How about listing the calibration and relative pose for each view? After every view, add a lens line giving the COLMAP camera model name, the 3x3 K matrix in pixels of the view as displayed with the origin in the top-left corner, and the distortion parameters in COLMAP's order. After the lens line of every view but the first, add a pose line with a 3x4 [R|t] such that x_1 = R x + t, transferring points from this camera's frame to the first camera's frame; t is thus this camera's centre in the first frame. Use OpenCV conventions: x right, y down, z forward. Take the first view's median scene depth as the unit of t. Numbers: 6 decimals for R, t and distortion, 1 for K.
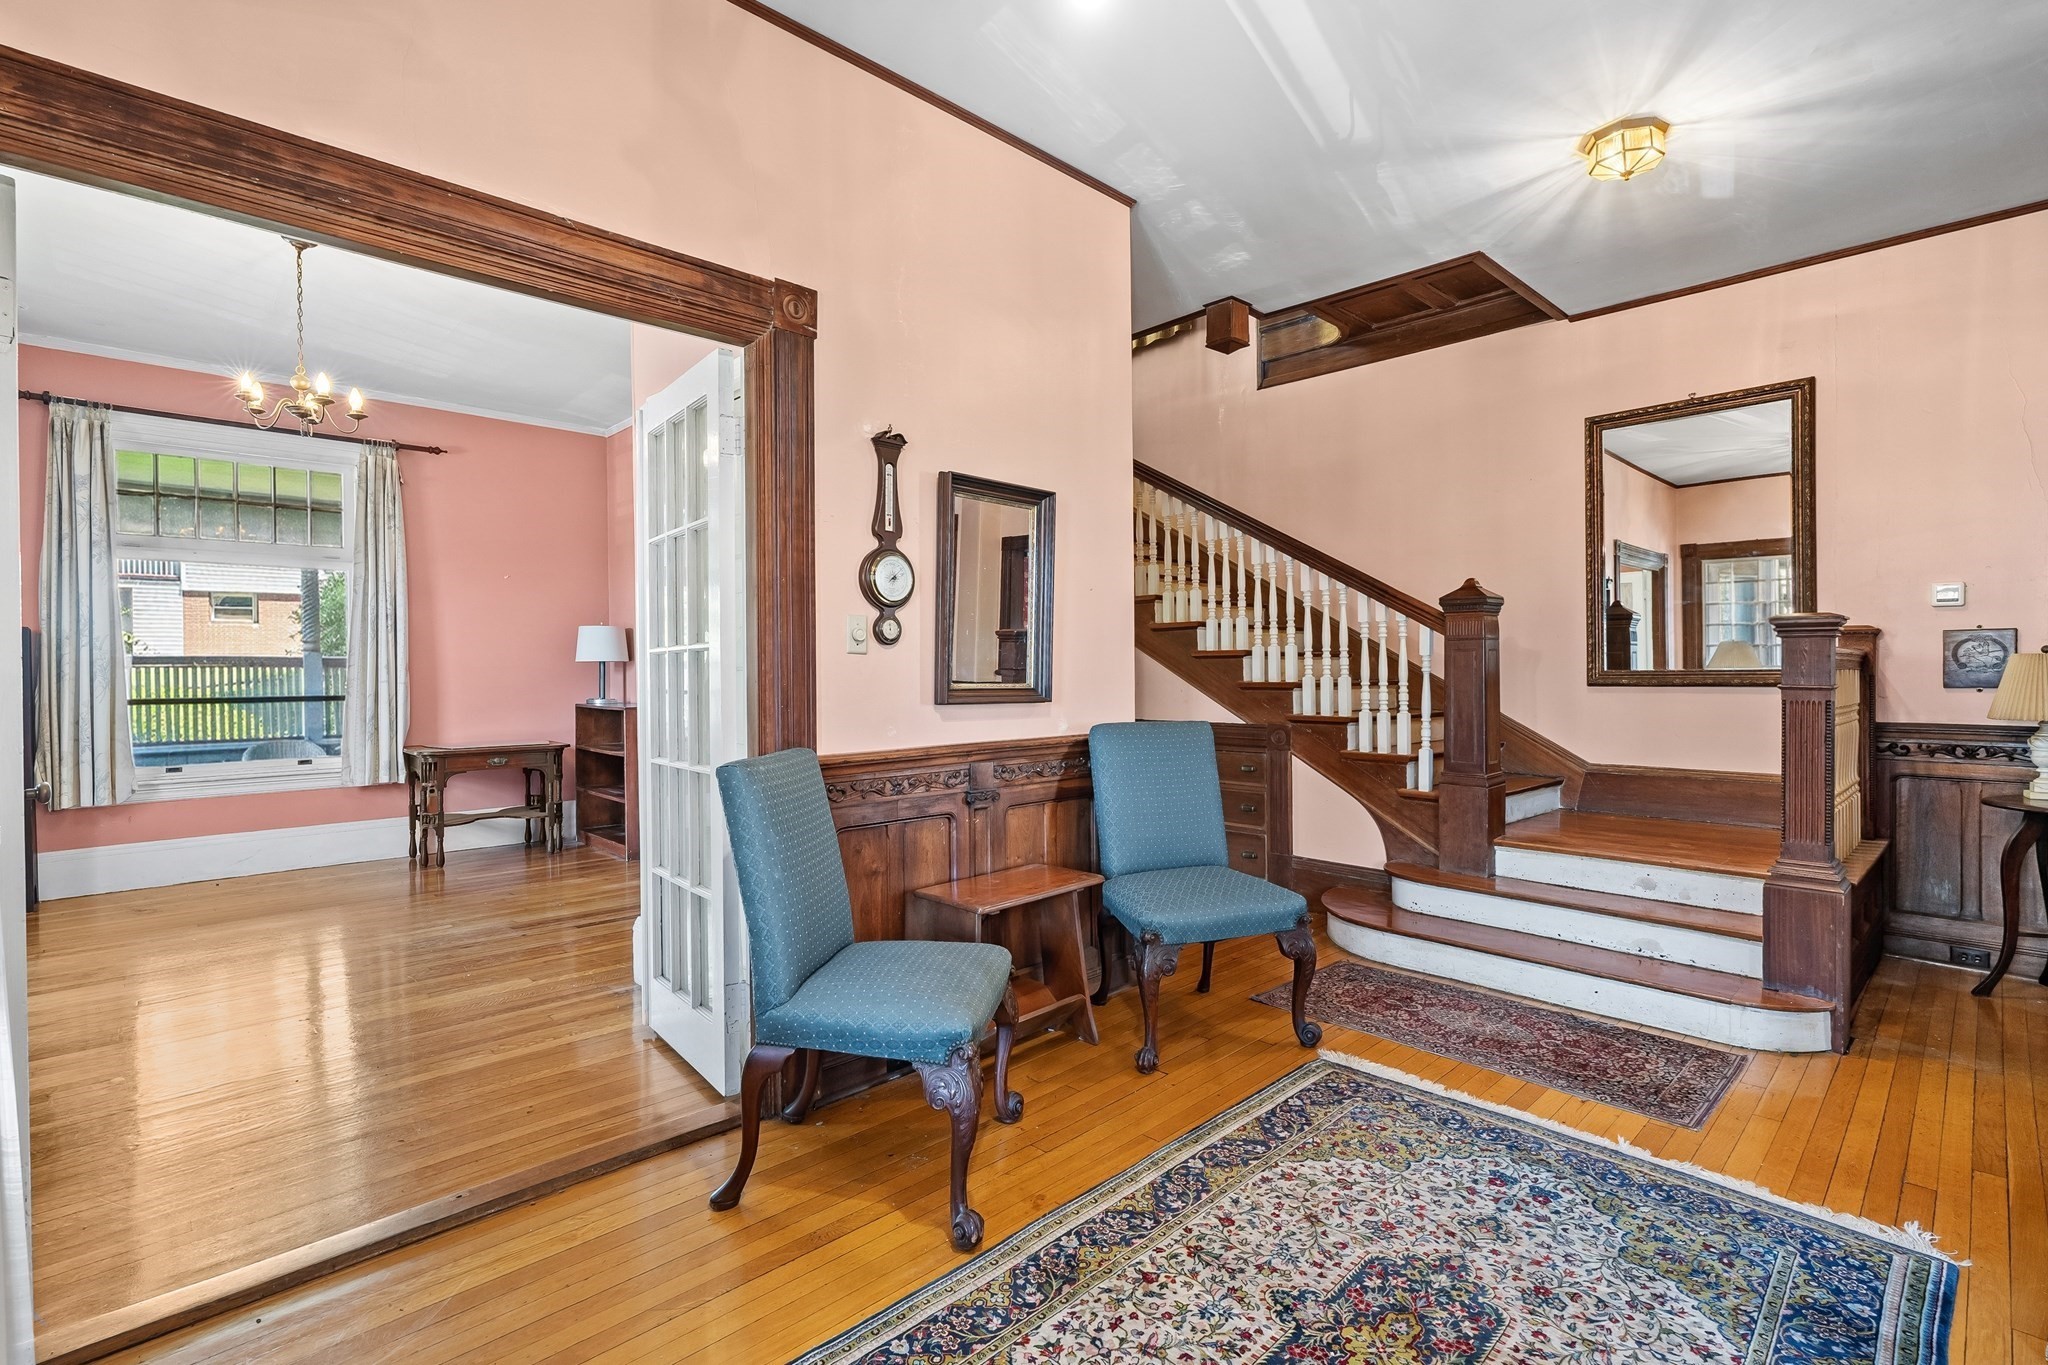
lens RADIAL K [[932.4, 0, 1012.5], [0, 932.4, 667.5], [0, 0, 1]] dist [-0.004843, 0.001302]
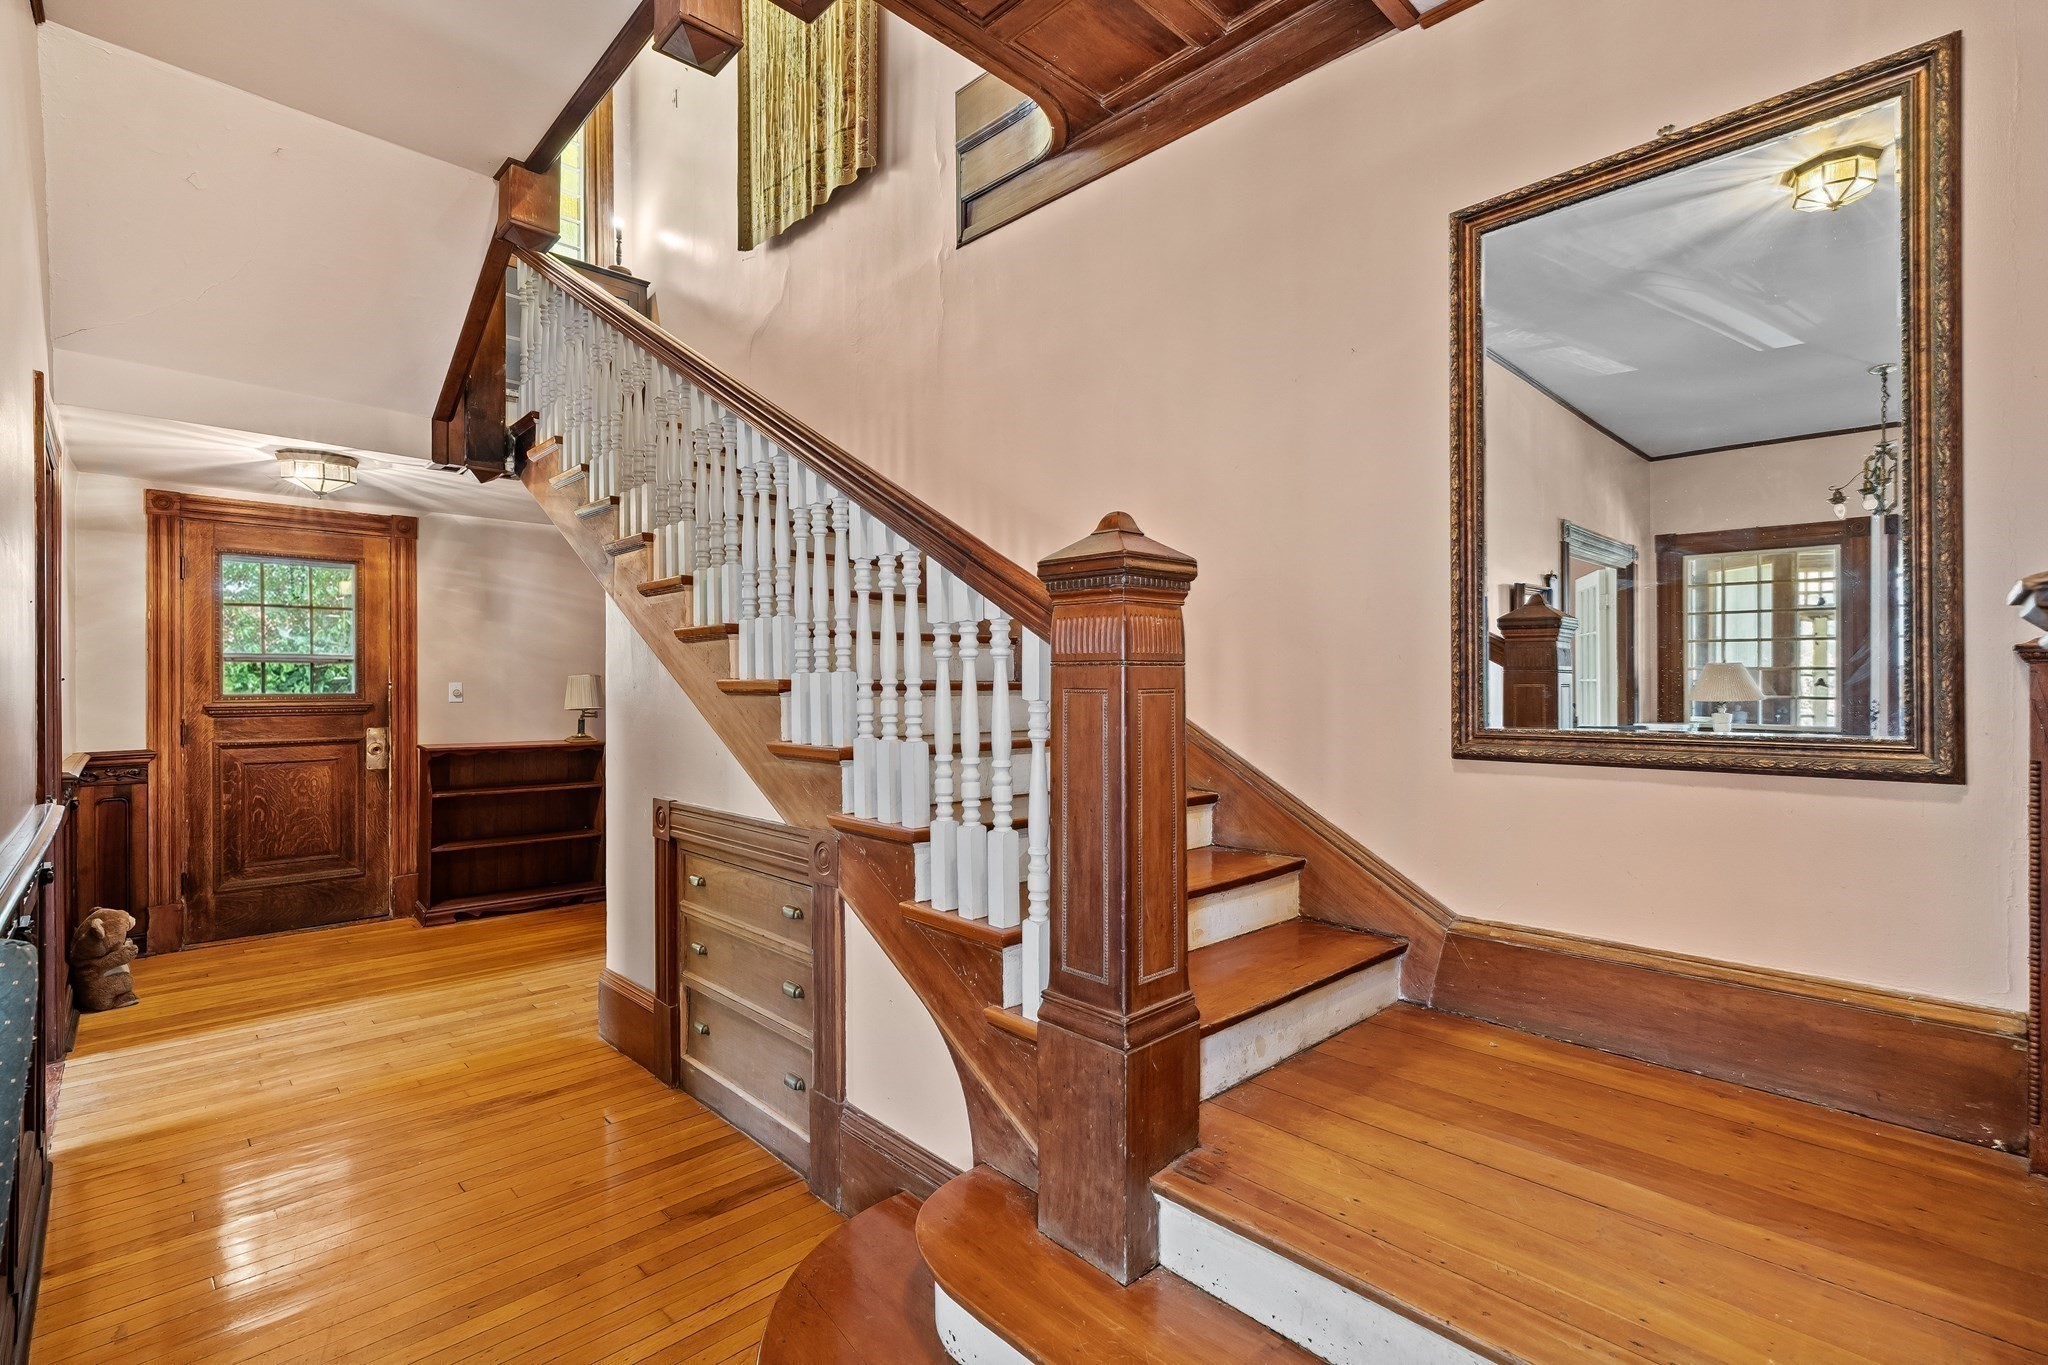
lens RADIAL K [[932.4, 0, 1004.7], [0, 932.4, 683.6], [0, 0, 1]] dist [-0.004843, 0.001302]
pose [[0.999949, 0.005128, 0.008654, 0.529939], [-0.005140, 0.999986, 0.001380, -0.026297], [-0.008646, -0.001424, 0.999962, 0.717307]]
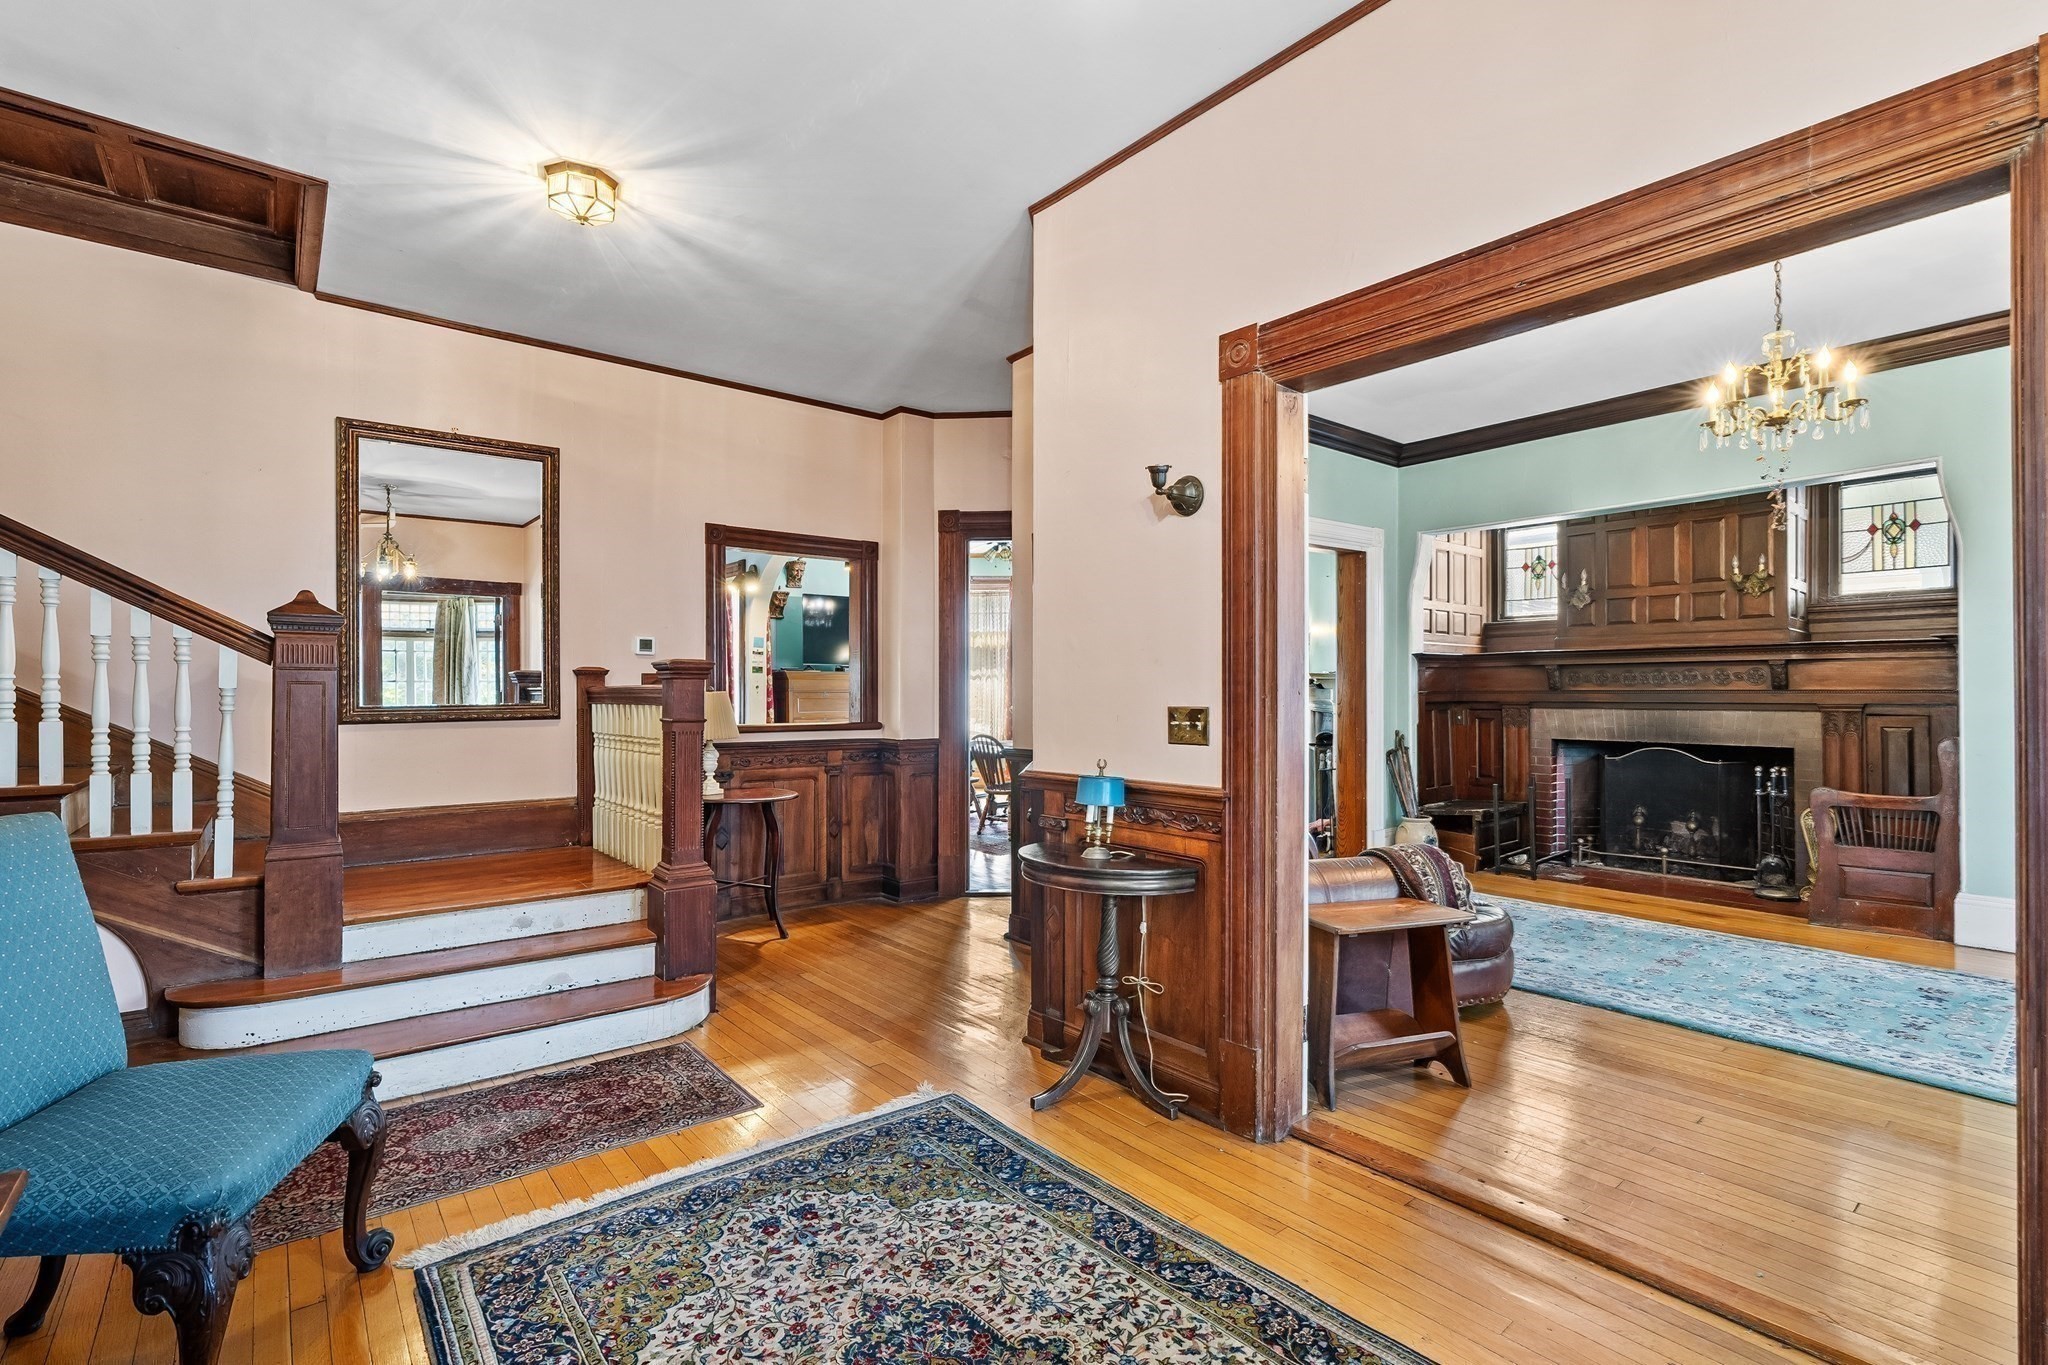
lens RADIAL K [[932.4, 0, 1026.6], [0, 932.4, 686.2], [0, 0, 1]] dist [-0.004843, 0.001302]
pose [[0.071992, 0.009093, 0.997364, -0.288729], [-0.001185, 0.999959, -0.009031, -0.012363], [-0.997405, -0.000532, 0.071999, 0.413938]]
